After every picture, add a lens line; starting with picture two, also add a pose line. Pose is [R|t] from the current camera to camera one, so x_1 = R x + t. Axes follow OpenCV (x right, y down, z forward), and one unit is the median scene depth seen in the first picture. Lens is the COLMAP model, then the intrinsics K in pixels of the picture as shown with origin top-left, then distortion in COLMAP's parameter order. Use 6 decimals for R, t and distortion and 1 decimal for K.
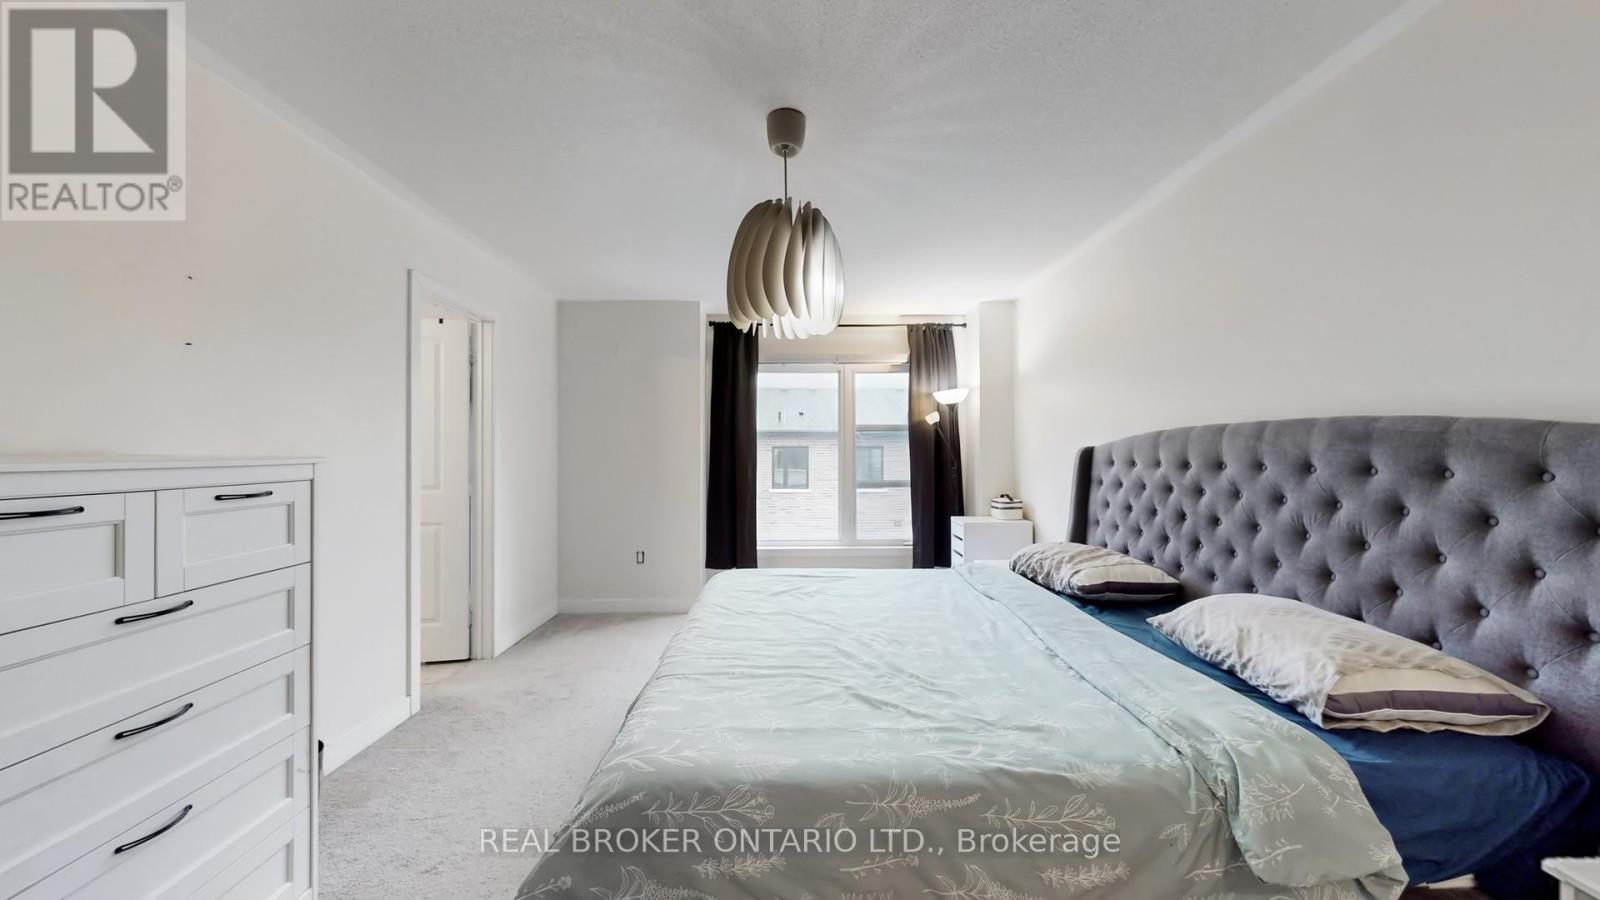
lens RADIAL K [[597.6, 0, 794.8], [0, 597.6, 452.4], [0, 0, 1]] dist [0.002233, 0.000100]
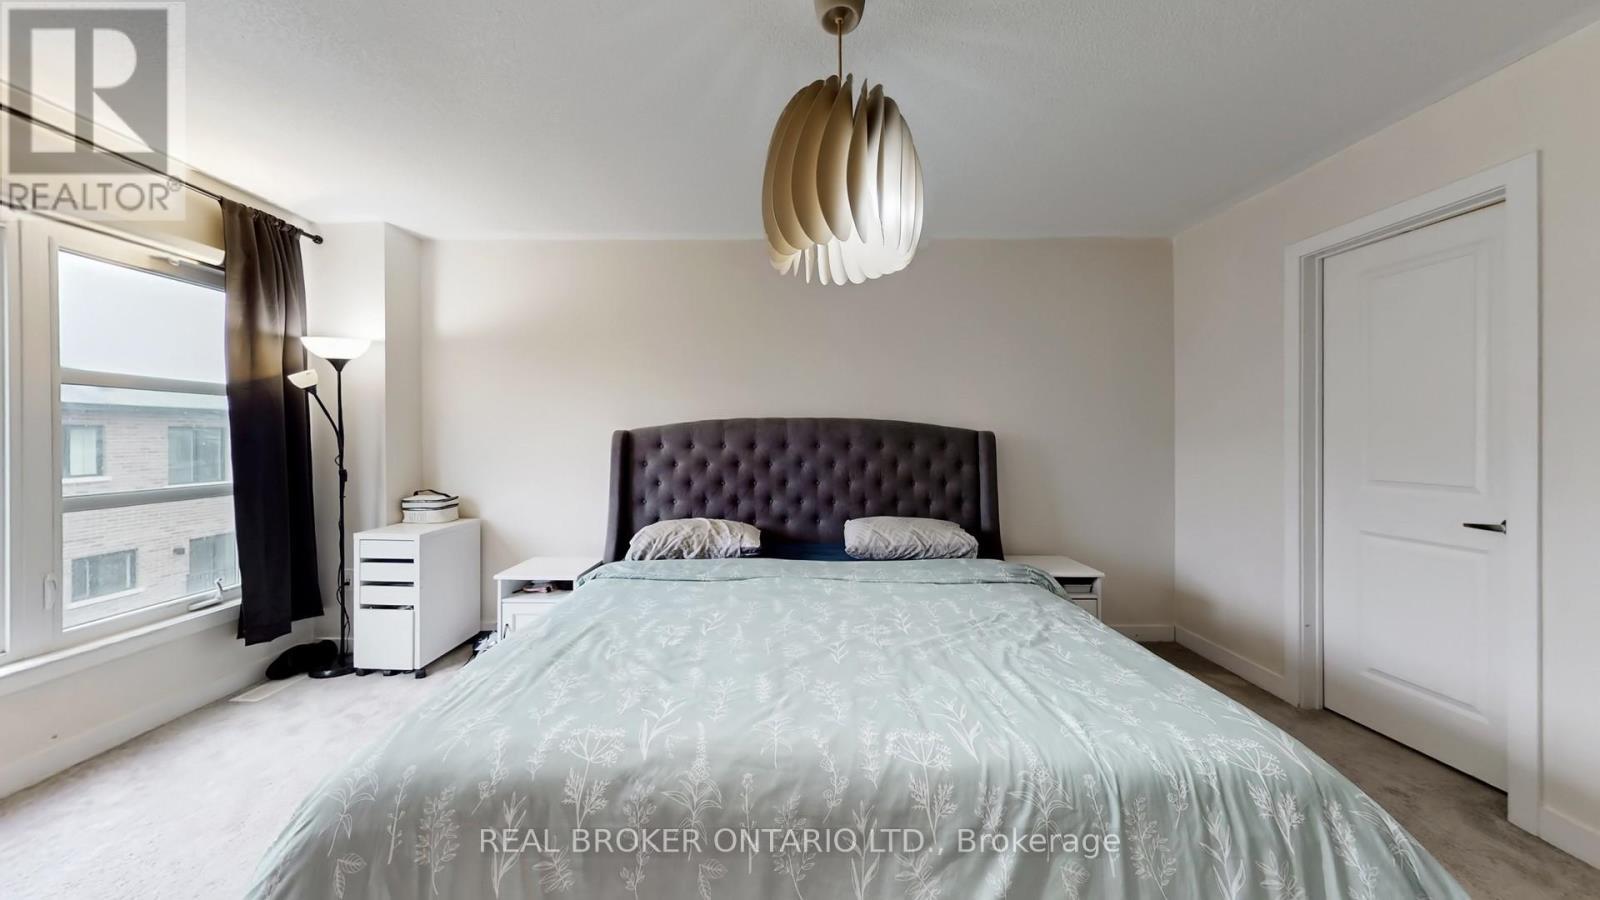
lens RADIAL K [[518.3, 0, 797.2], [0, 518.3, 444.7], [0, 0, 1]] dist [0.001305, 0.000066]
pose [[-0.023769, -0.003431, 0.999712, -0.441100], [-0.002594, 0.999991, 0.003371, 0.010468], [-0.999714, -0.002513, -0.023777, 0.738642]]
